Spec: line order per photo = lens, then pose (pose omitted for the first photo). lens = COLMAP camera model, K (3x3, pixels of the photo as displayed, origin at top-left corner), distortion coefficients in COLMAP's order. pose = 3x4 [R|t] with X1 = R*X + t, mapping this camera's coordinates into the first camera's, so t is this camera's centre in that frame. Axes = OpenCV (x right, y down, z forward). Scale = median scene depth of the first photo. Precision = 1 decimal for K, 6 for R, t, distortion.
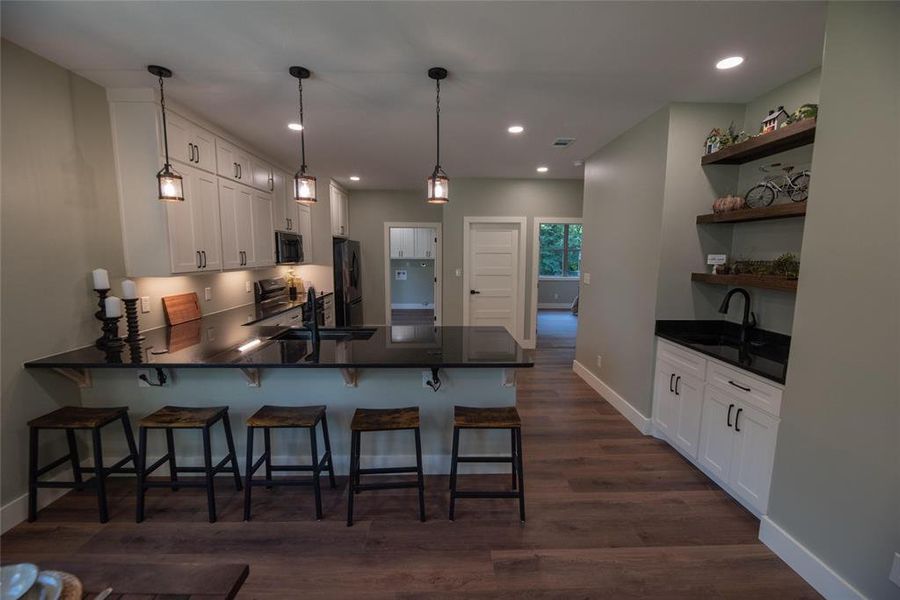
lens RADIAL K [[371.0, 0, 446.5], [0, 371.0, 296.5], [0, 0, 1]] dist [-0.000709, -0.000621]
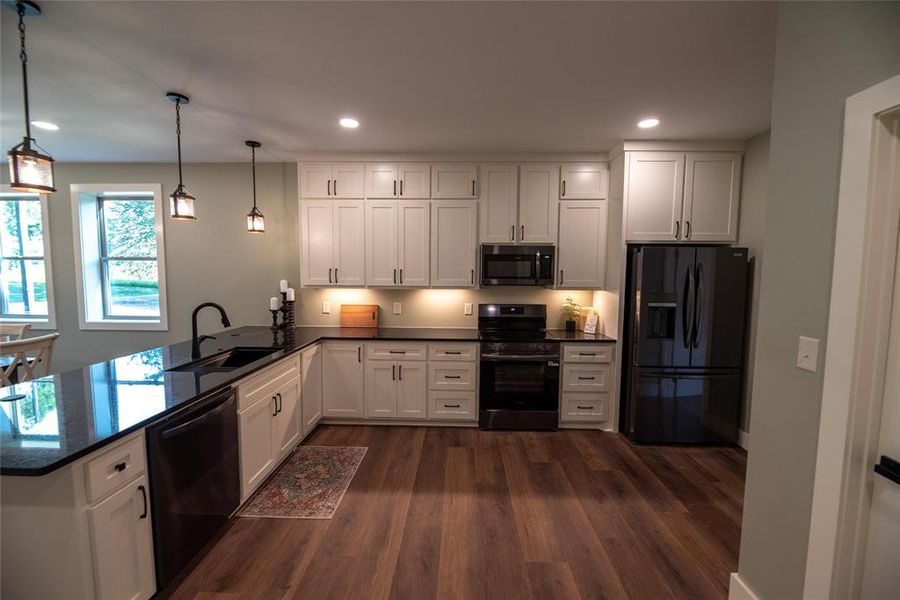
lens RADIAL K [[342.4, 0, 450.9], [0, 342.4, 299.5], [0, 0, 1]] dist [-0.000474, -0.000105]
pose [[-0.045691, 0.062330, -0.997009, 0.459852], [-0.125135, 0.989833, 0.067616, -0.152882], [0.991087, 0.127851, -0.037426, 1.508191]]
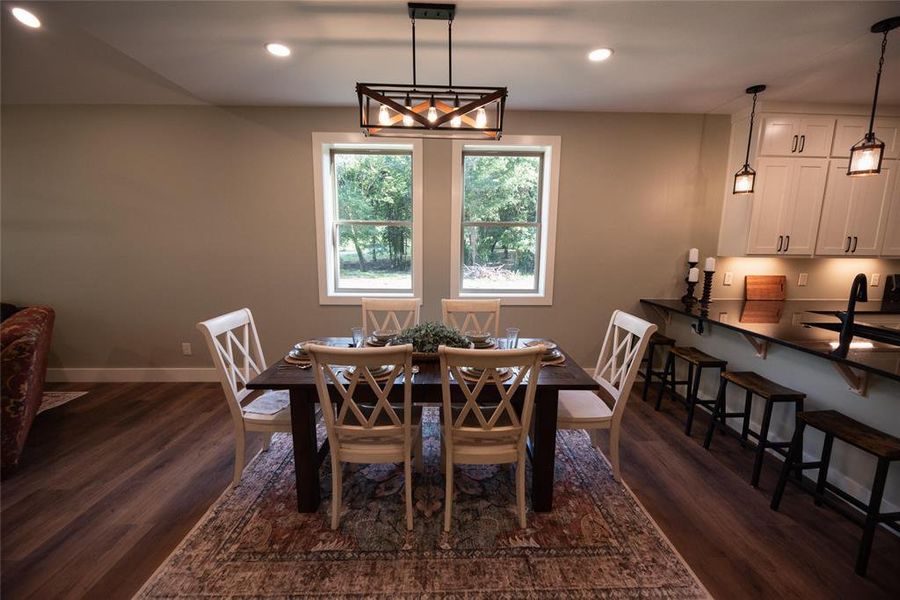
lens RADIAL K [[371.0, 0, 454.2], [0, 371.0, 296.0], [0, 0, 1]] dist [-0.000709, -0.000621]
pose [[0.001812, 0.140156, -0.990128, 0.467652], [-0.124925, 0.982405, 0.138834, 0.021657], [0.992165, 0.123440, 0.019289, 0.052310]]
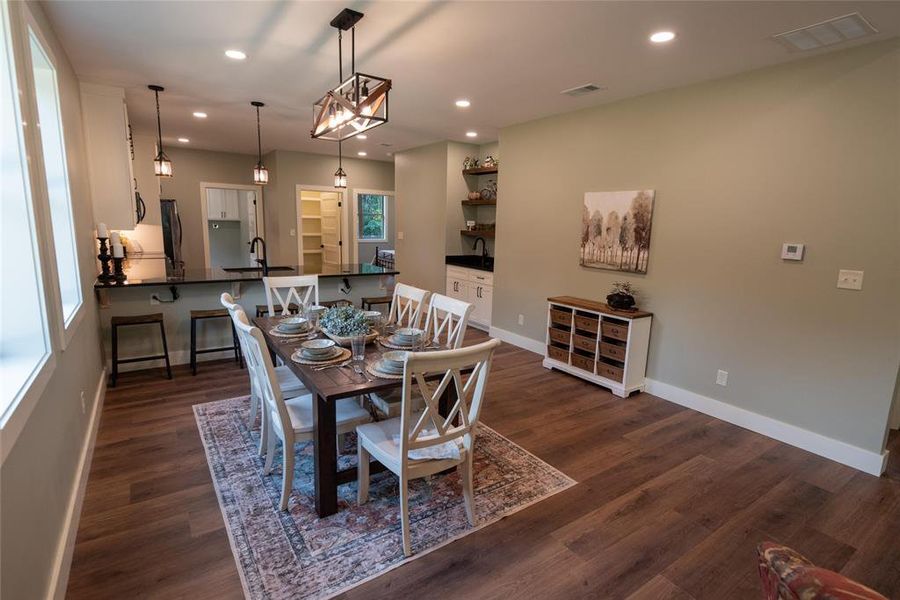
lens RADIAL K [[435.7, 0, 458.4], [0, 435.7, 300.2], [0, 0, 1]] dist [0.003836, 0.000071]
pose [[0.832944, -0.080992, 0.547398, -0.648977], [0.041316, 0.995572, 0.084434, 0.111678], [-0.551813, -0.047713, 0.832602, -0.941594]]
